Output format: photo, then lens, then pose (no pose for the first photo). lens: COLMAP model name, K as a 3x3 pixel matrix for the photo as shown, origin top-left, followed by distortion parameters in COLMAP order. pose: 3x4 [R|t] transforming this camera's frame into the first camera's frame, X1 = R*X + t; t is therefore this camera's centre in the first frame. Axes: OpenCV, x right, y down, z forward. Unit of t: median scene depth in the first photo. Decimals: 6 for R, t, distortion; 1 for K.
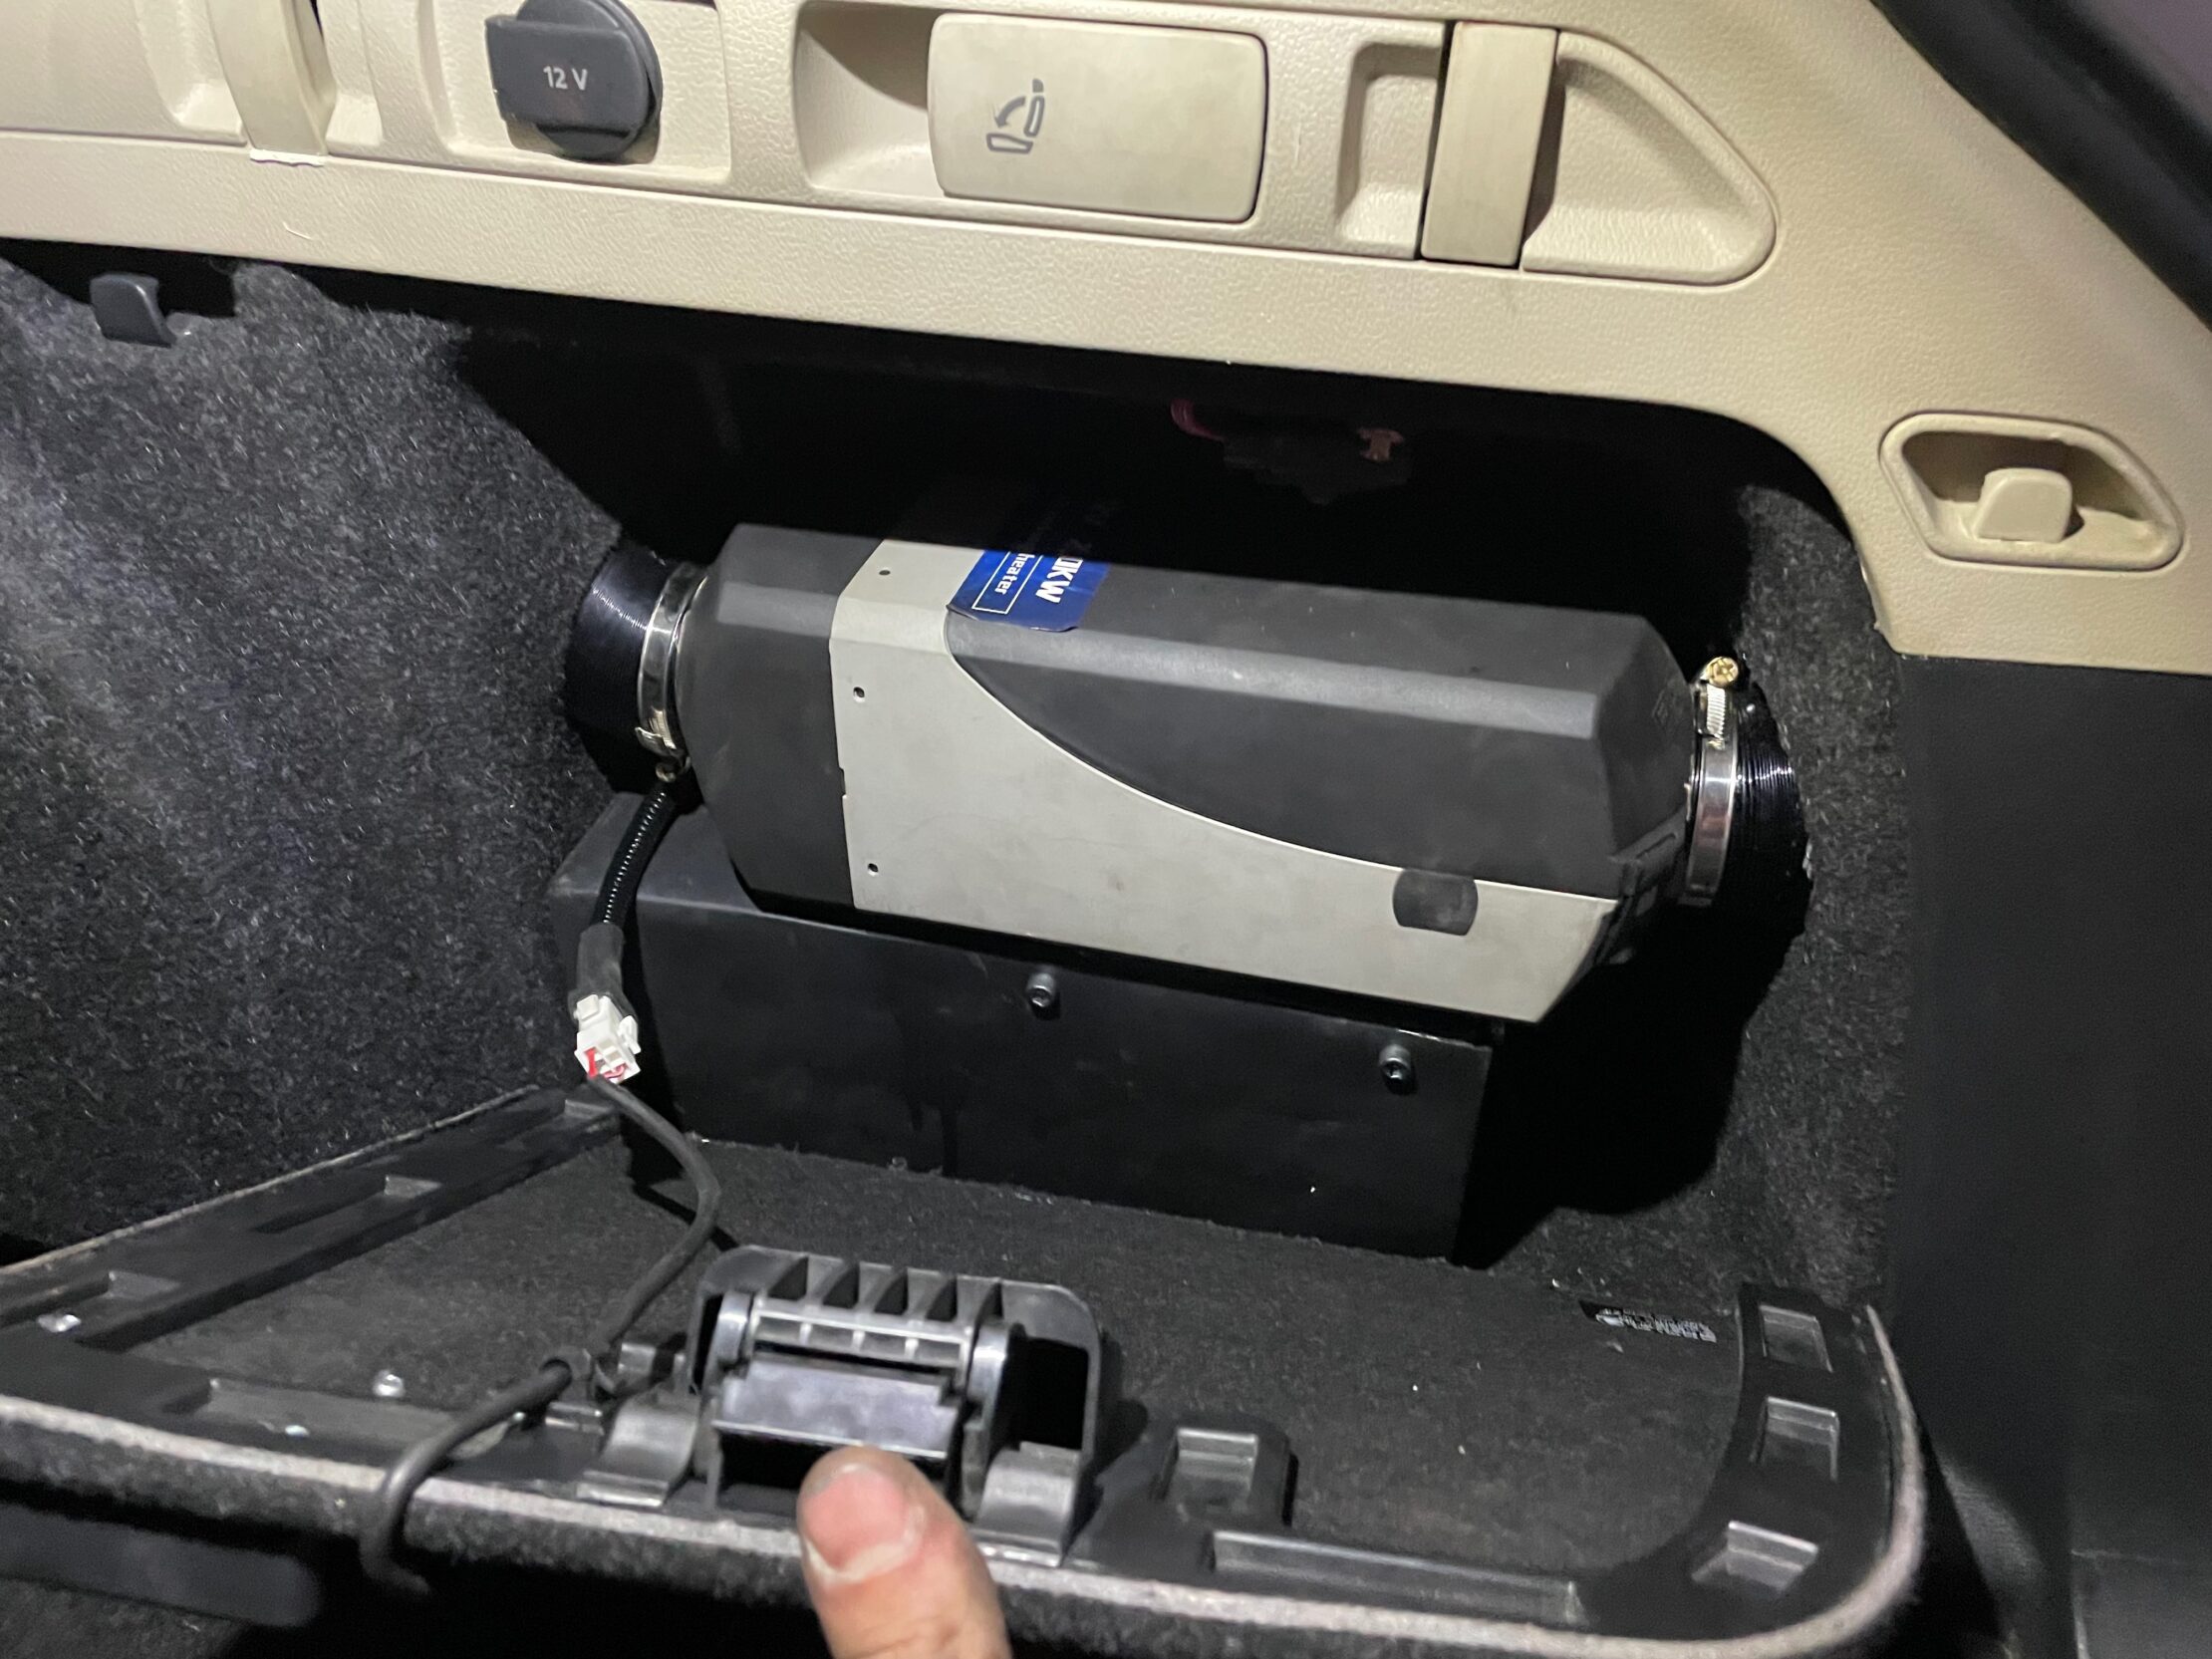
lens RADIAL K [[1699.2, 0, 1106.0], [0, 1699.2, 829.5], [0, 0, 1]] dist [0.139982, -0.195904]
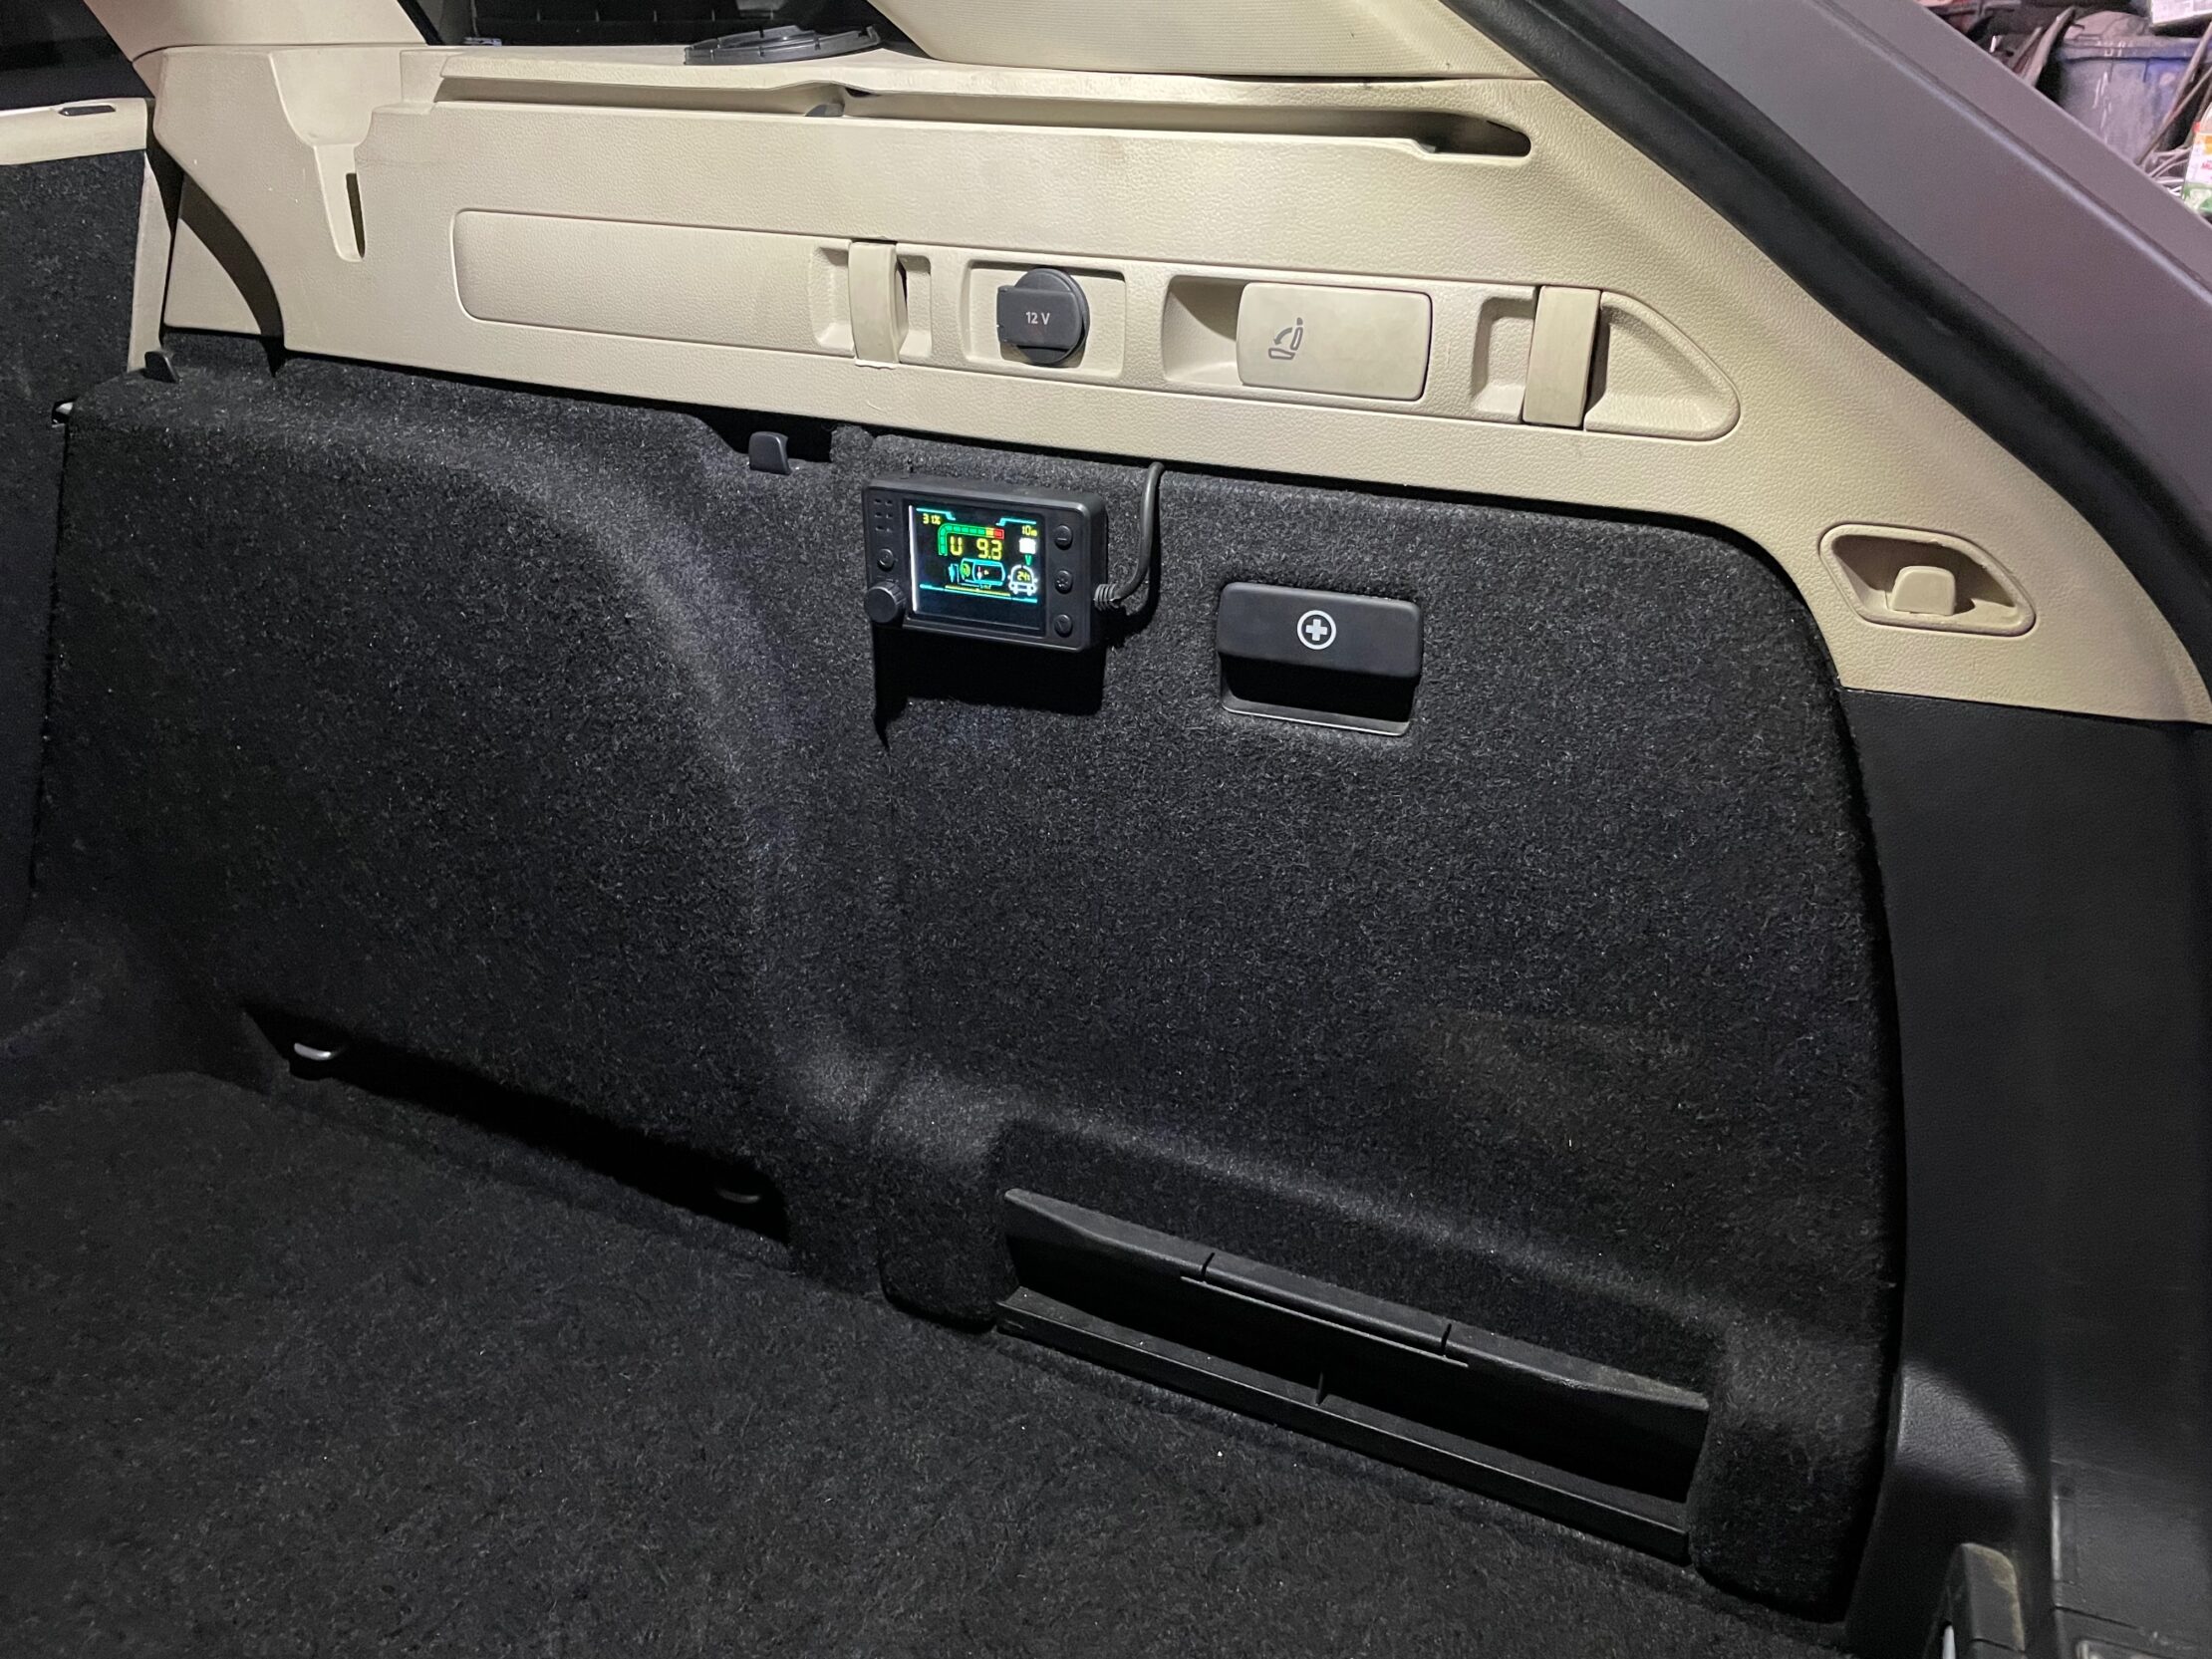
lens RADIAL K [[1699.2, 0, 1106.0], [0, 1699.2, 829.5], [0, 0, 1]] dist [0.139982, -0.195904]
pose [[0.975337, 0.080394, -0.205559, 0.134924], [-0.119363, 0.975494, -0.184838, 0.331527], [0.185662, 0.204815, 0.961031, -0.477245]]
